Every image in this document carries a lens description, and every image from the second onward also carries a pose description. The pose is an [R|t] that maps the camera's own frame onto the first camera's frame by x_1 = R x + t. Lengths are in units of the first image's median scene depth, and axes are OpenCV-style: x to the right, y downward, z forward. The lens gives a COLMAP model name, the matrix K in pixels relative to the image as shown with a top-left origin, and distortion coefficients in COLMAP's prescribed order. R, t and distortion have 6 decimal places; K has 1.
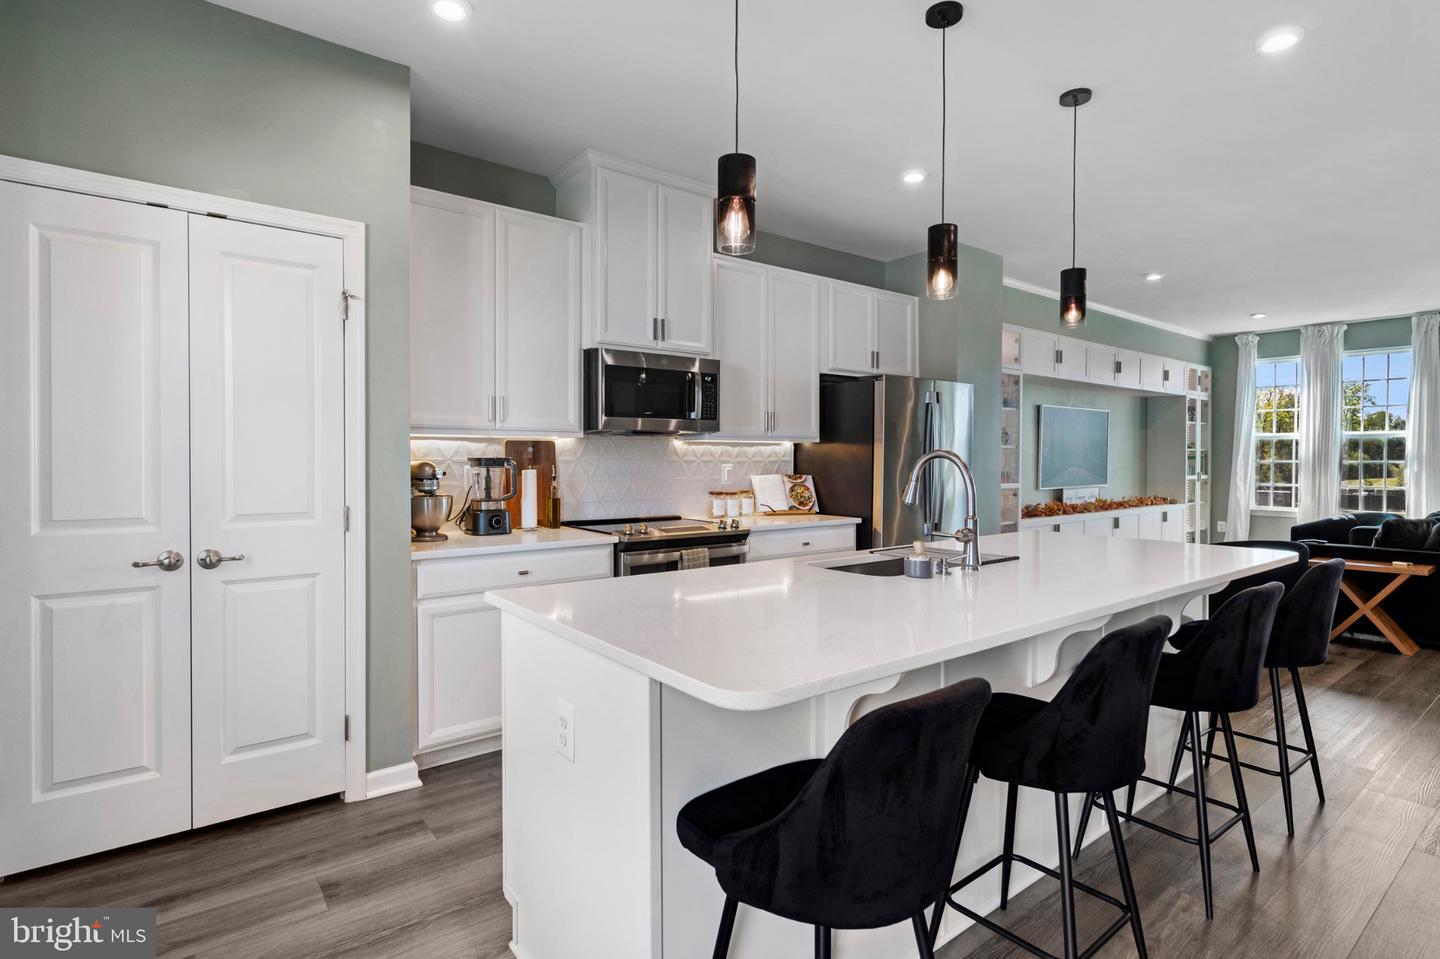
lens RADIAL K [[717.5, 0, 720.9], [0, 717.5, 462.6], [0, 0, 1]] dist [0.000279, -0.000119]
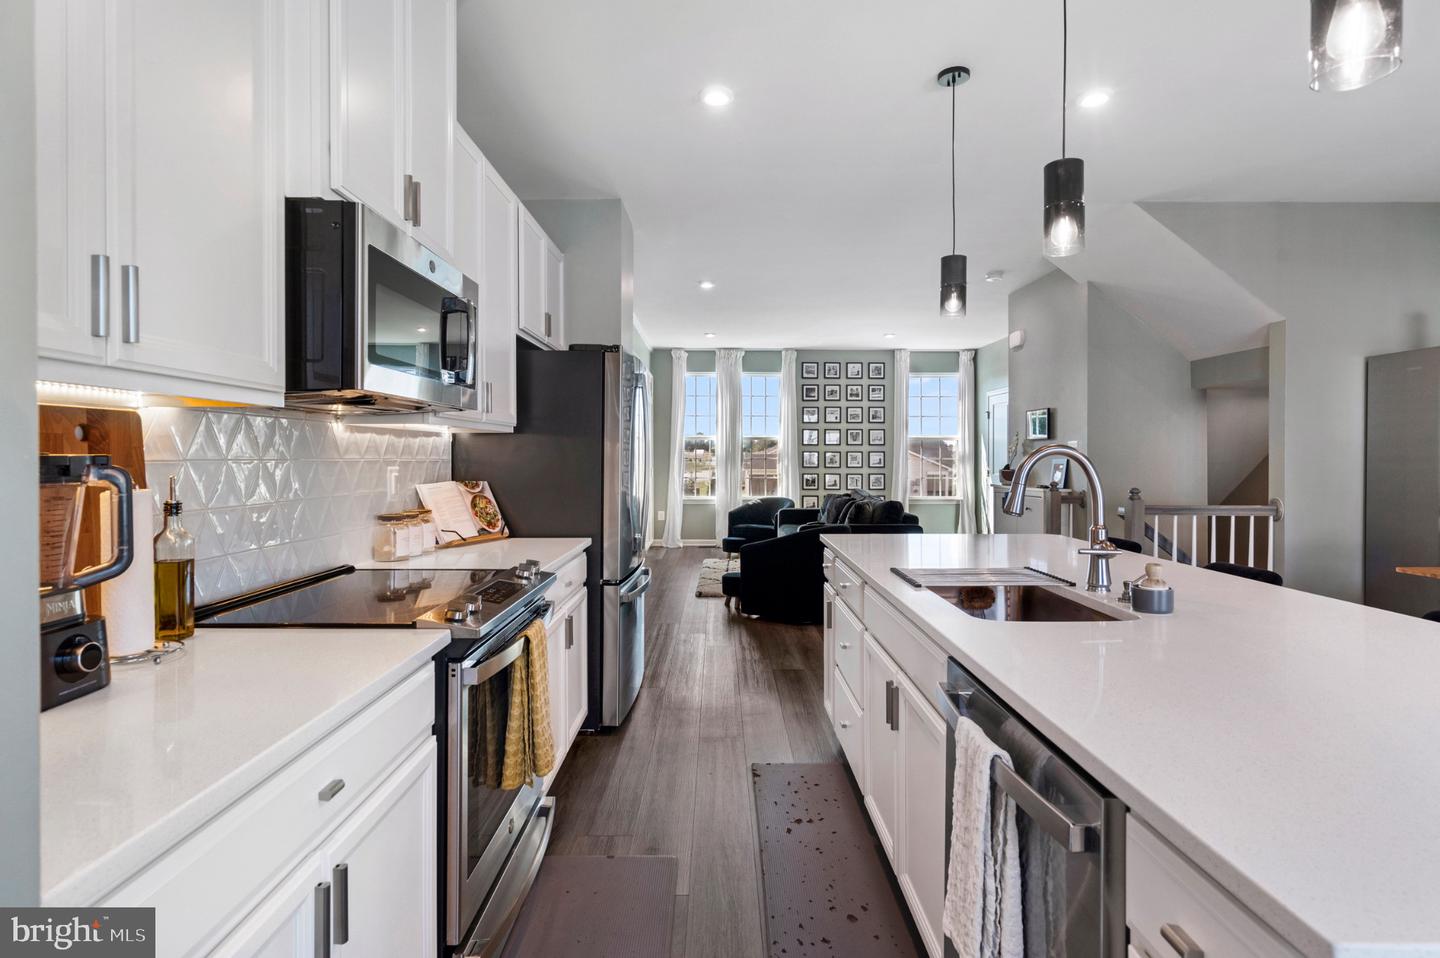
lens RADIAL K [[717.5, 0, 720.9], [0, 717.5, 462.1], [0, 0, 1]] dist [0.000279, -0.000119]
pose [[0.609868, -0.008166, 0.792461, -0.287659], [0.006372, 0.999965, 0.005400, -0.002902], [-0.792477, 0.001756, 0.609899, 0.426828]]
